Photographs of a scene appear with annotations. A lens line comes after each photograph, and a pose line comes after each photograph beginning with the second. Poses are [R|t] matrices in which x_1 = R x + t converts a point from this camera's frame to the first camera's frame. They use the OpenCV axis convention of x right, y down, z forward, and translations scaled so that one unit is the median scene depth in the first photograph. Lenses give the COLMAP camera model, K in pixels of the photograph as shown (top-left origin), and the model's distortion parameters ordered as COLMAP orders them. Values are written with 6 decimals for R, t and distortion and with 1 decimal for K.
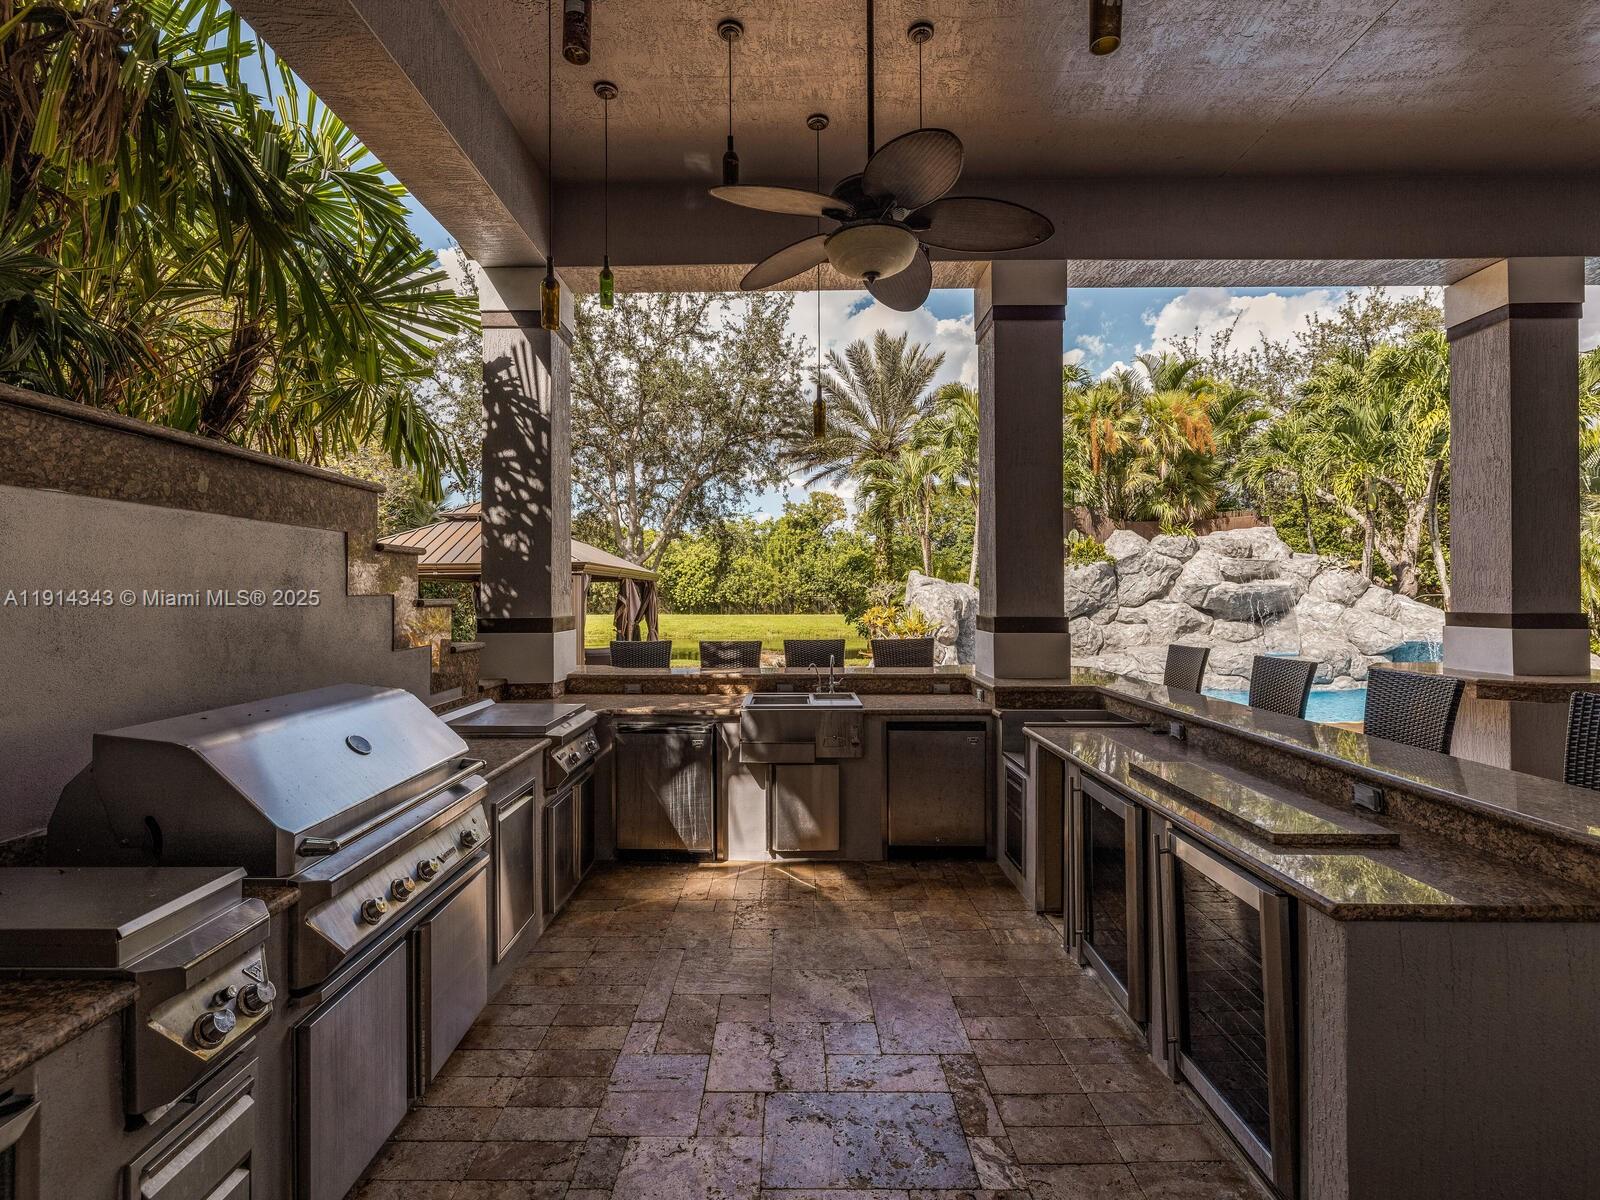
lens RADIAL K [[753.1, 0, 783.5], [0, 753.1, 596.2], [0, 0, 1]] dist [-0.000377, 0.001391]
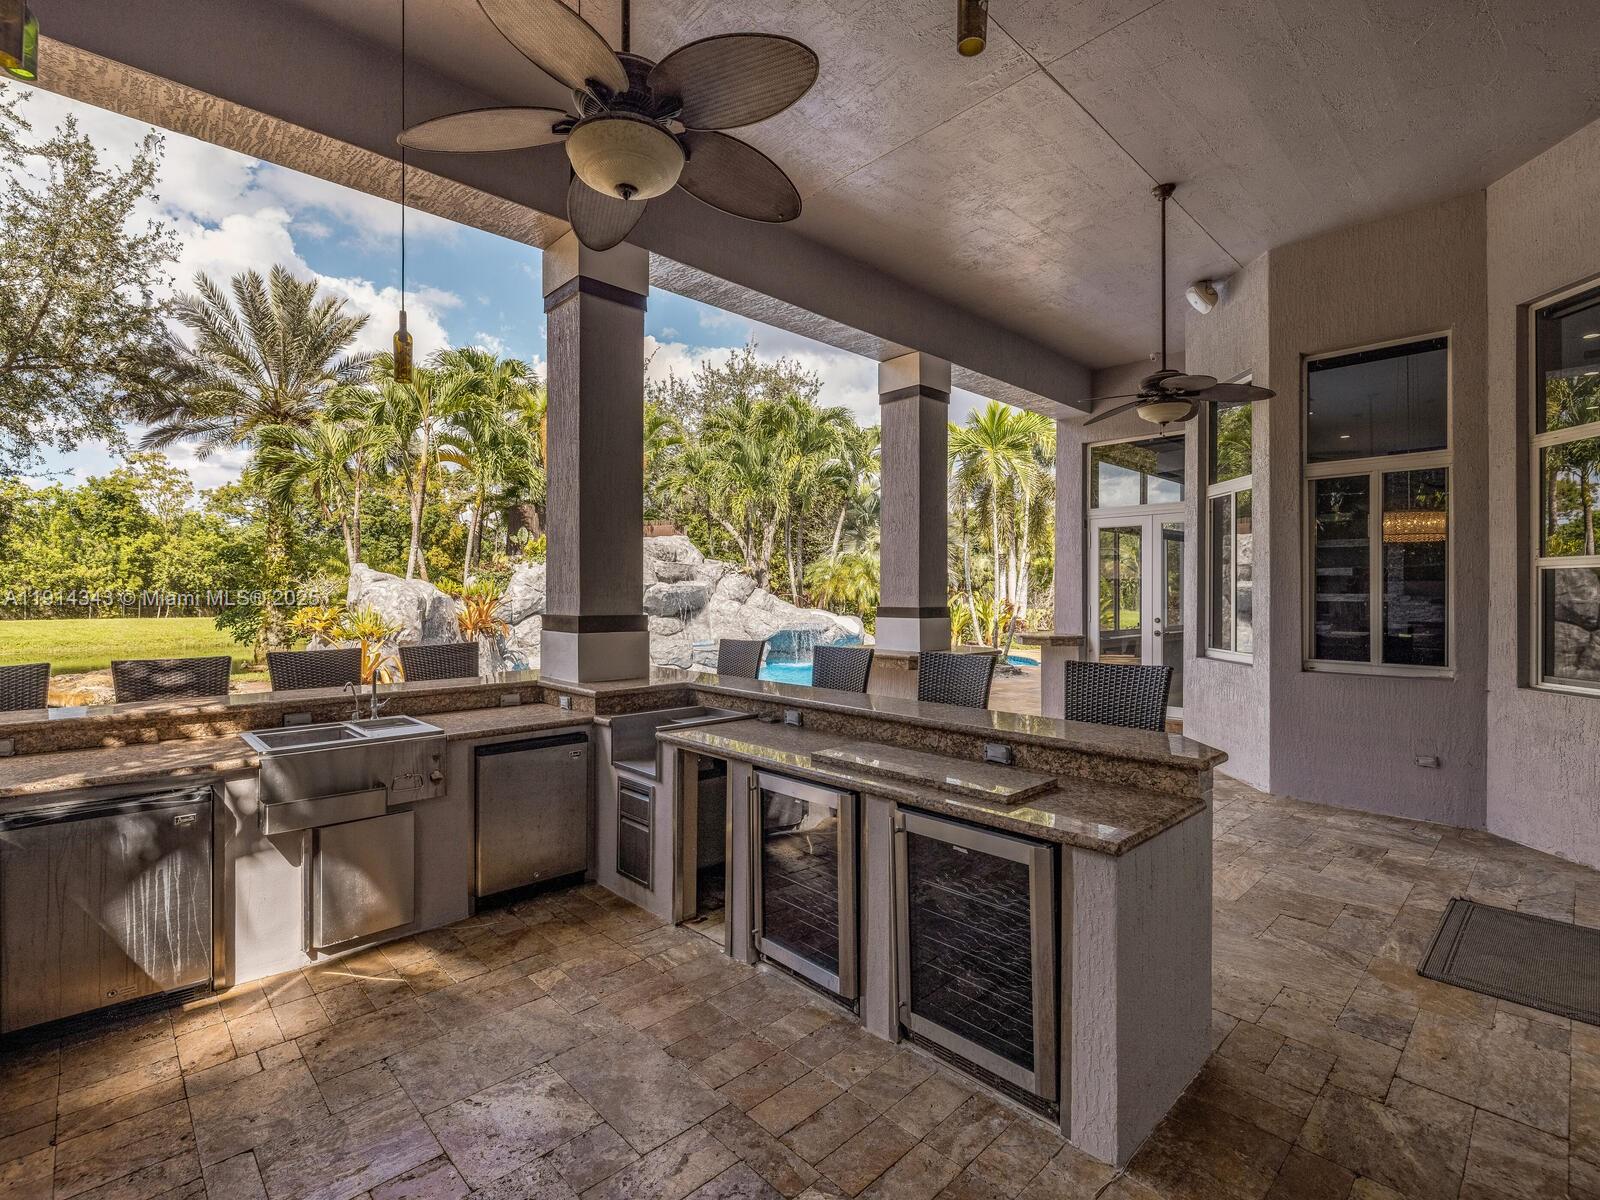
lens RADIAL K [[753.1, 0, 783.5], [0, 753.1, 596.2], [0, 0, 1]] dist [-0.000377, 0.001391]
pose [[0.723966, 0.001428, 0.689834, -0.167231], [-0.002320, 0.999997, 0.000364, 0.002506], [-0.689831, -0.001864, 0.723968, 0.162150]]
